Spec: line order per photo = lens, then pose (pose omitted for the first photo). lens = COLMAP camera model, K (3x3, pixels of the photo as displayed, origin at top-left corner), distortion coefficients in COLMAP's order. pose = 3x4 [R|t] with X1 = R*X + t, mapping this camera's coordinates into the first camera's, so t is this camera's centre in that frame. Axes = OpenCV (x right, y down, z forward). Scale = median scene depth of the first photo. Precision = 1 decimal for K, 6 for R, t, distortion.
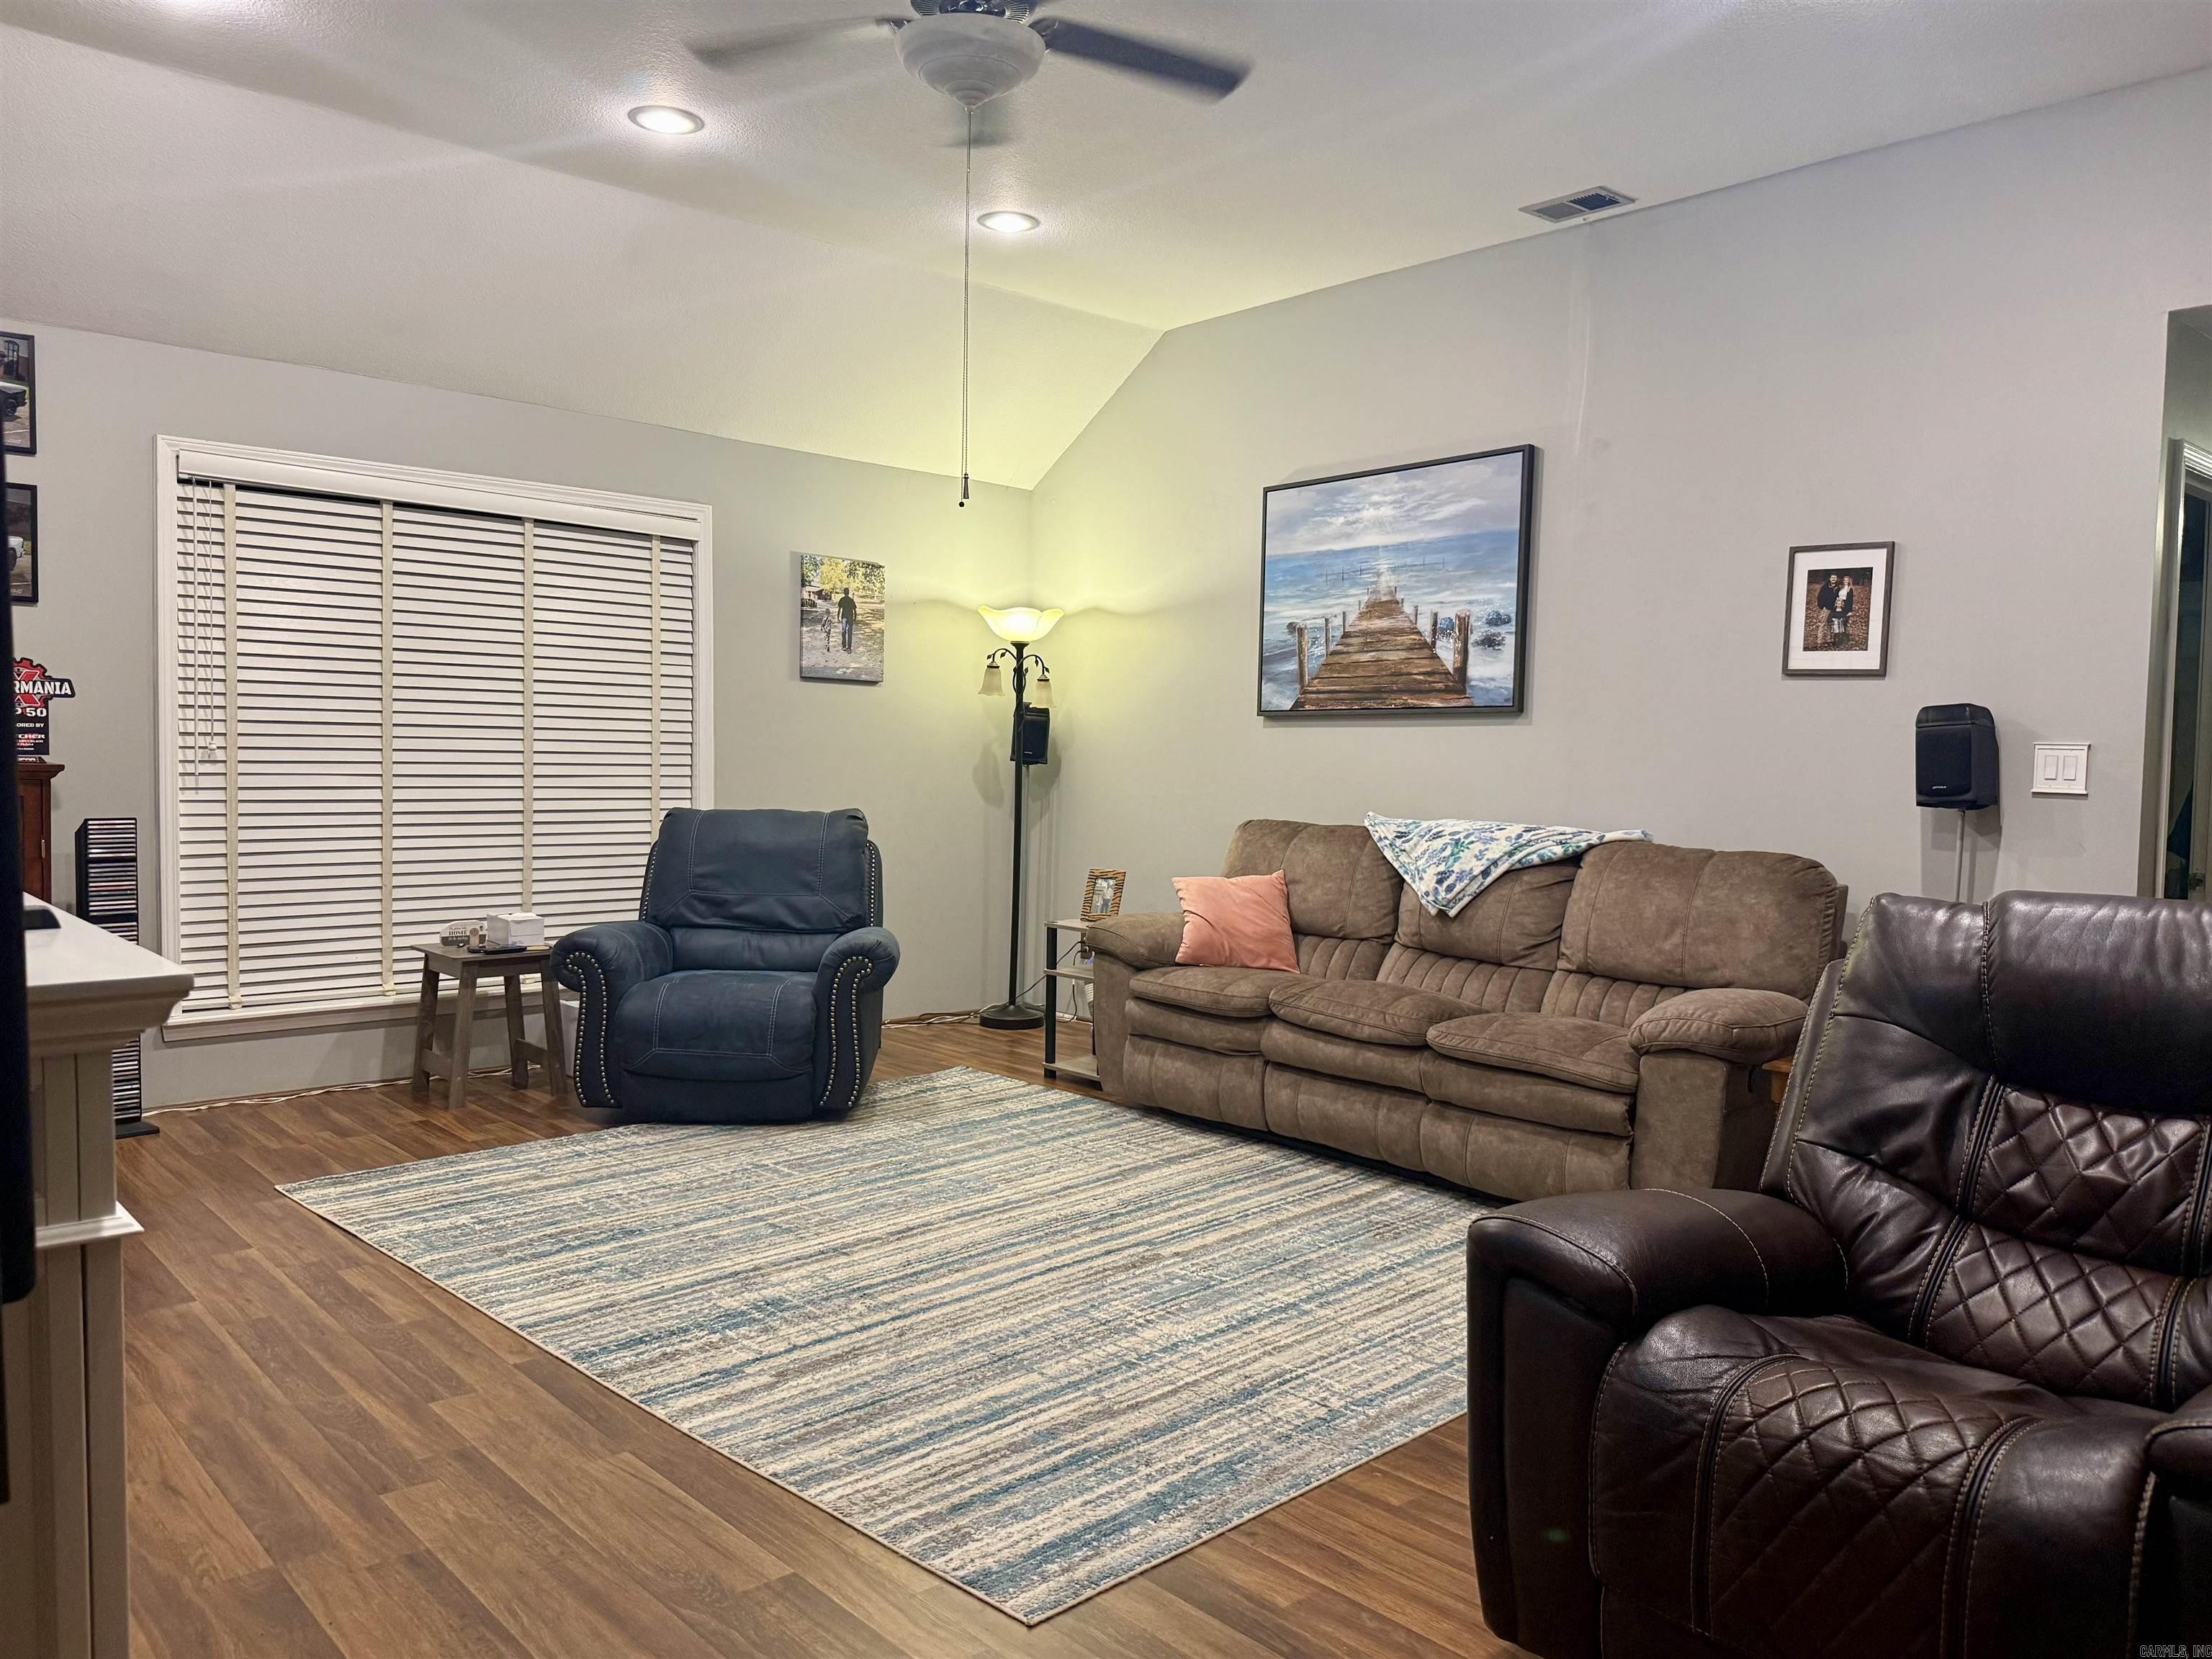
lens RADIAL K [[1567.6, 0, 1106.0], [0, 1567.6, 829.5], [0, 0, 1]] dist [0.132451, -0.193196]
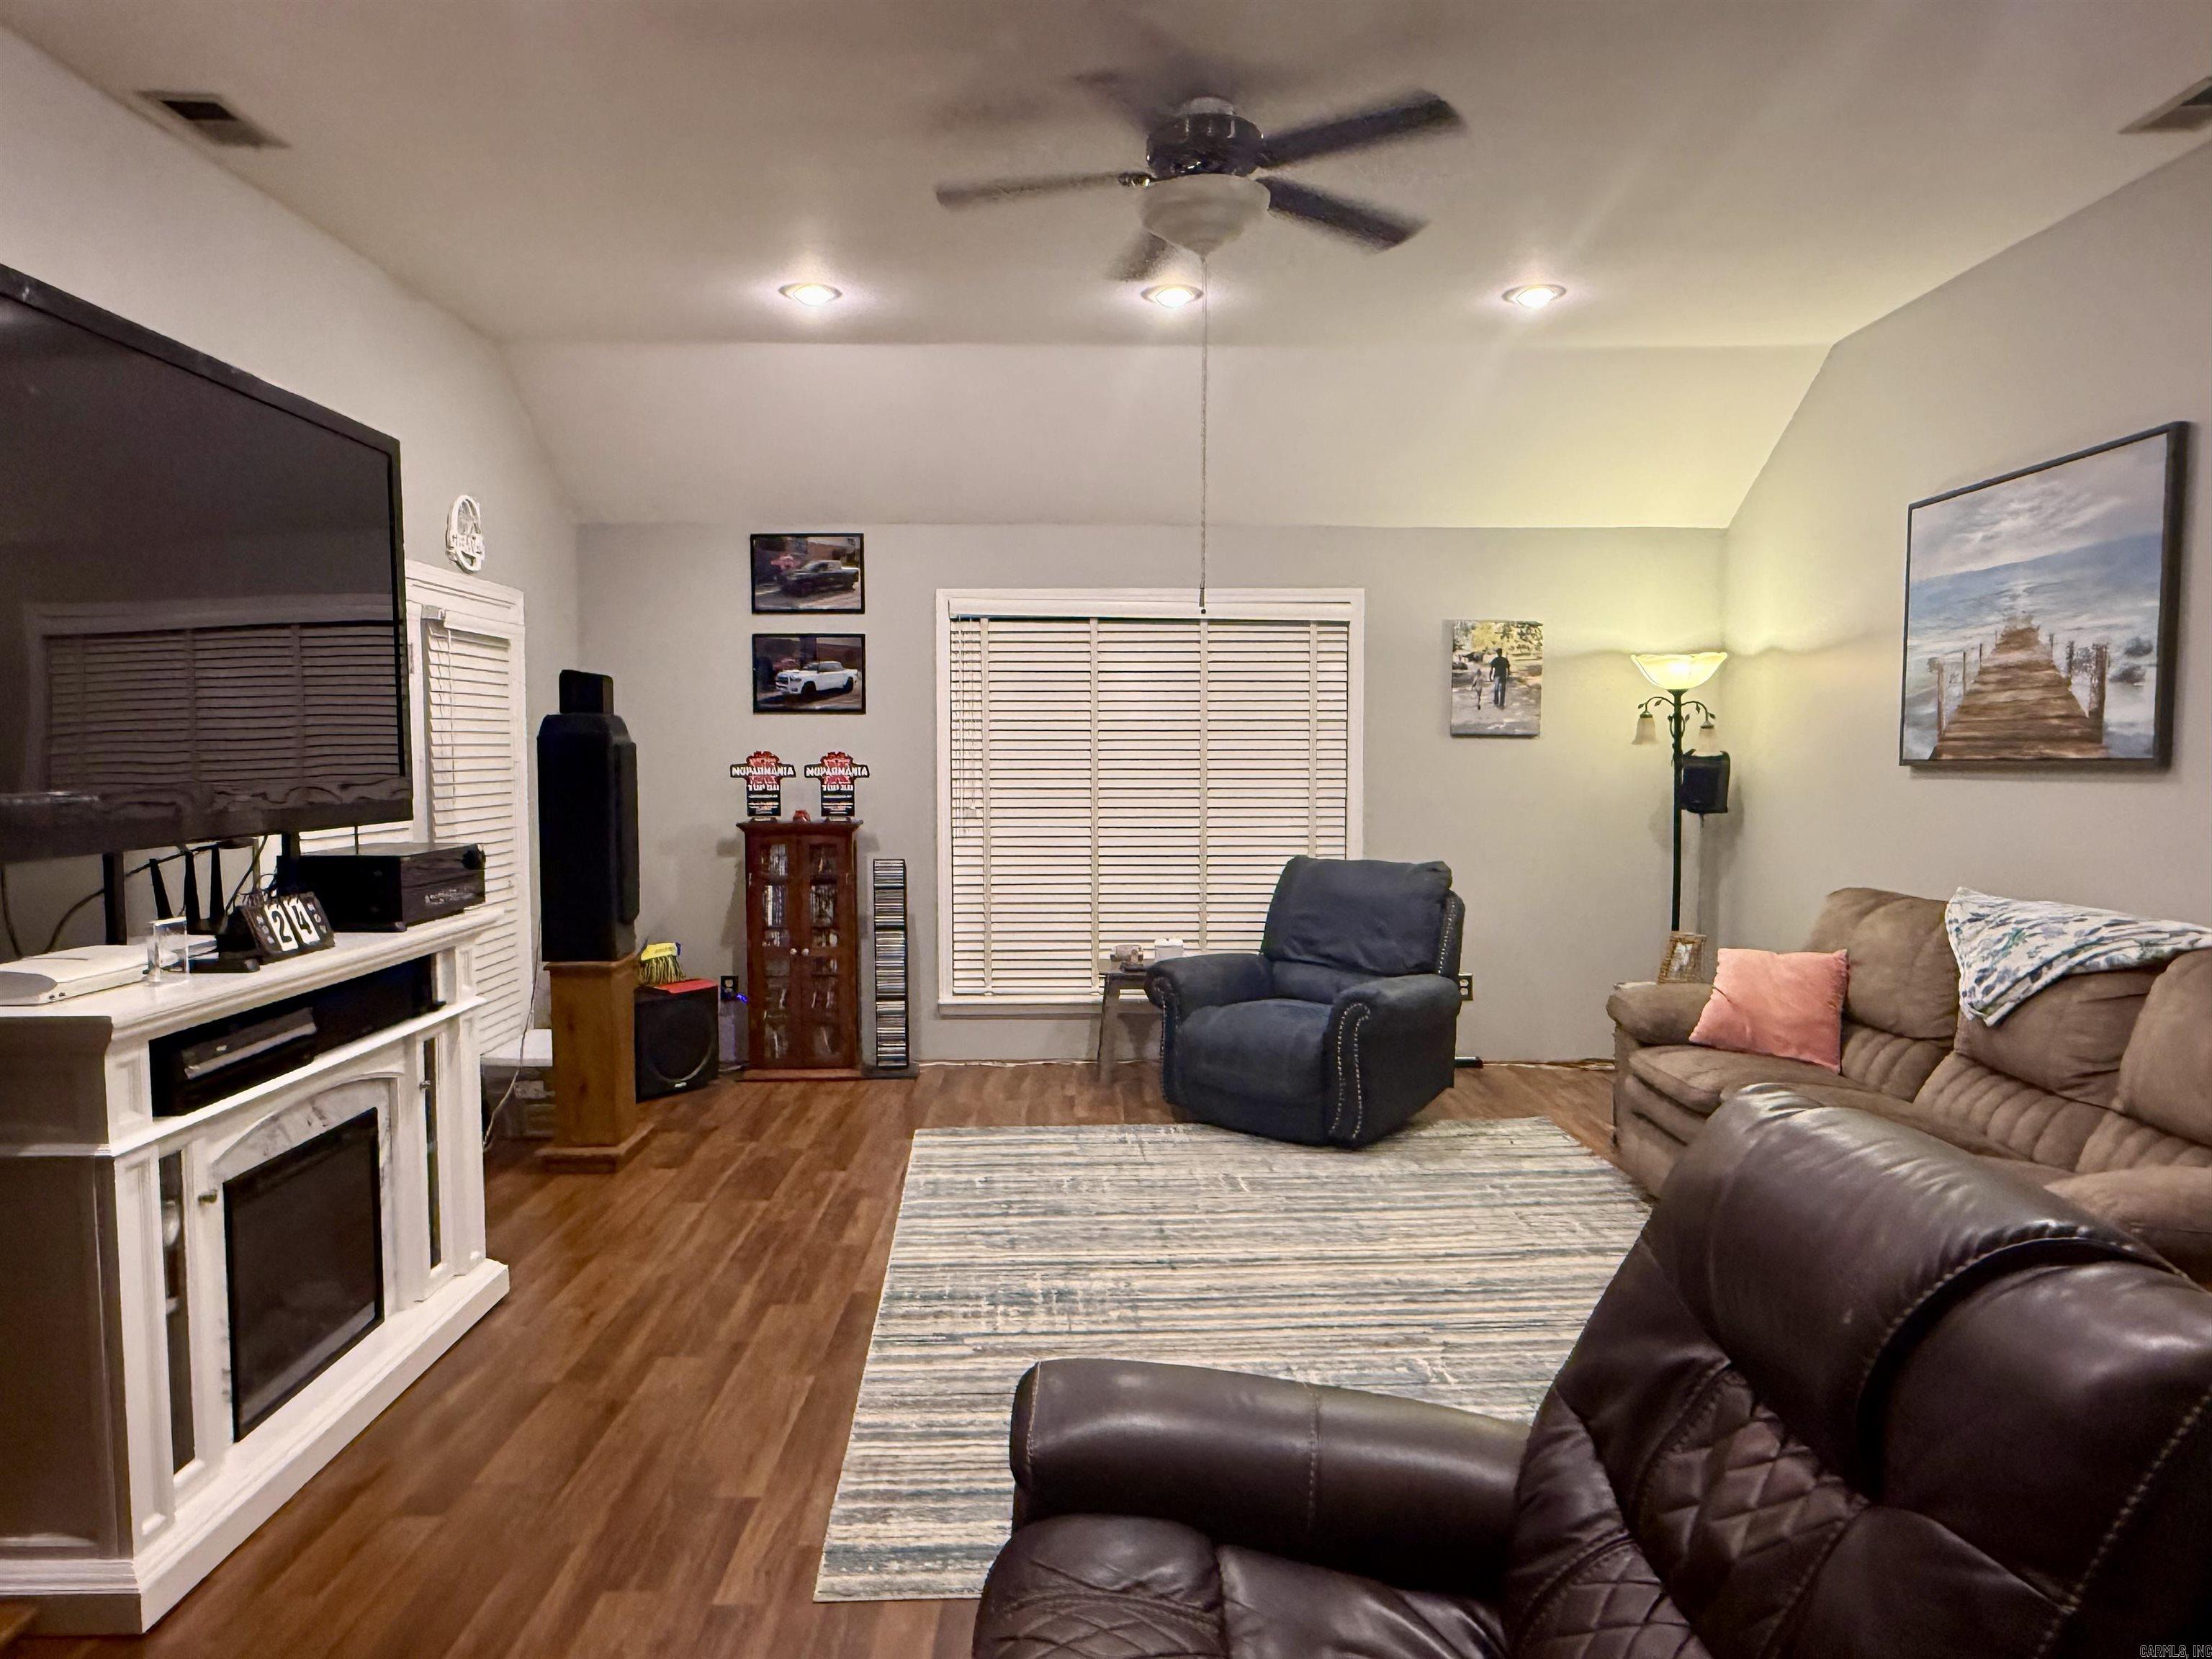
lens RADIAL K [[1417.2, 0, 1106.0], [0, 1417.2, 829.5], [0, 0, 1]] dist [0.017519, -0.002683]
pose [[0.752782, 0.015214, -0.658094, 0.340069], [-0.018825, 0.999822, 0.001580, -0.036019], [0.658001, 0.011199, 0.752934, 0.139767]]
